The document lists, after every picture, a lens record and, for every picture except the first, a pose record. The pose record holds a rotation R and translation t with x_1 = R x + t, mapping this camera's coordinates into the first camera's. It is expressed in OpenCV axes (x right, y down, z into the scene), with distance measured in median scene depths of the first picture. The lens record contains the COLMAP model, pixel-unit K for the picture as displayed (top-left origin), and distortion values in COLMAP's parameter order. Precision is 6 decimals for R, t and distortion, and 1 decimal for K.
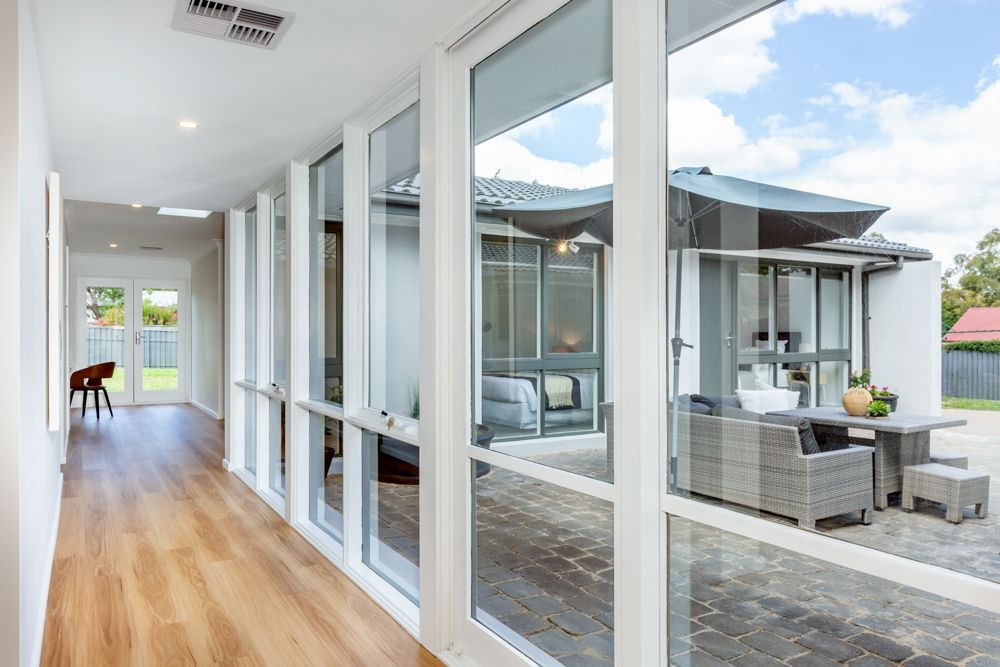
lens RADIAL K [[703.2, 0, 502.4], [0, 703.2, 332.6], [0, 0, 1]] dist [0.000761, 0.001072]
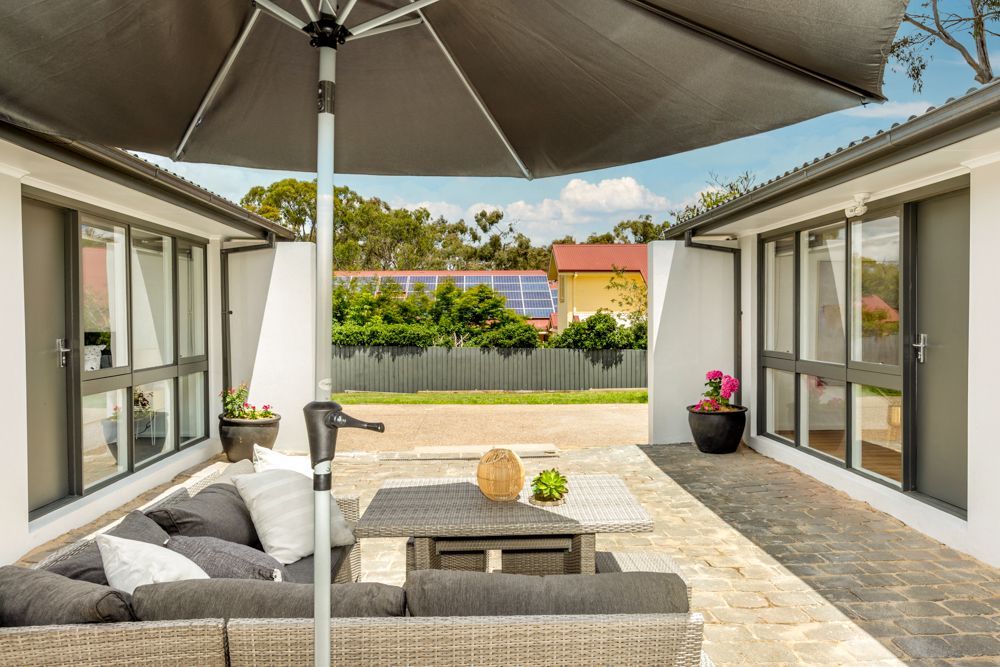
lens RADIAL K [[703.2, 0, 502.4], [0, 703.2, 330.5], [0, 0, 1]] dist [0.000761, 0.001072]
pose [[0.476547, -0.017165, 0.878981, 0.003576], [-0.000617, 0.999803, 0.019859, -0.016824], [-0.879149, -0.010006, 0.476443, 0.399019]]
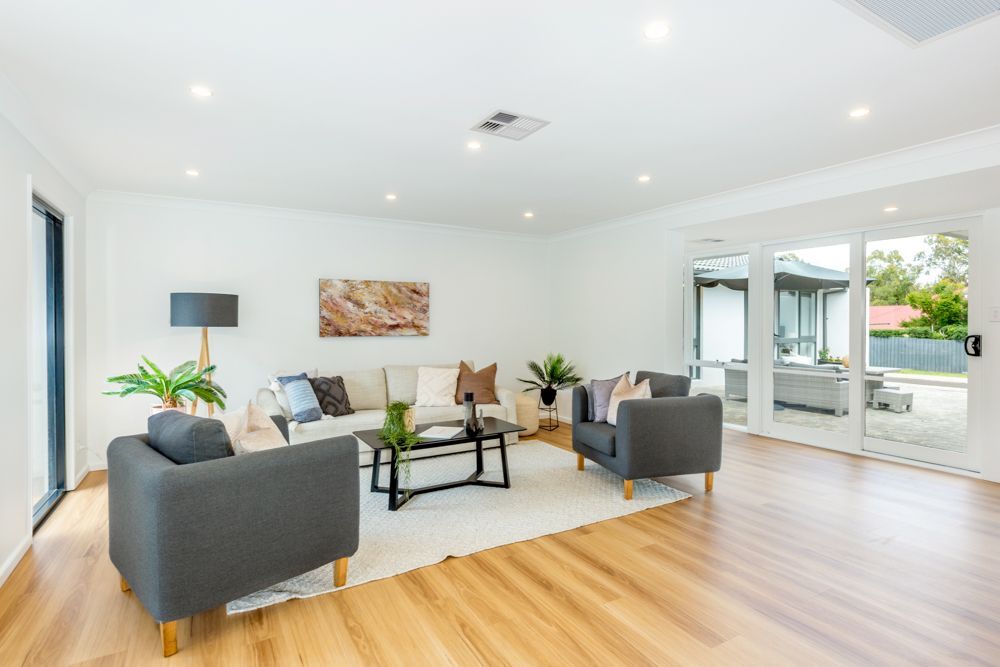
lens RADIAL K [[508.9, 0, 496.2], [0, 508.9, 328.4], [0, 0, 1]] dist [-0.004992, -0.001037]
pose [[0.999791, 0.003129, -0.020204, -0.307538], [-0.002825, 0.999882, 0.015075, -0.013740], [0.020249, -0.015015, 0.999682, -0.328276]]
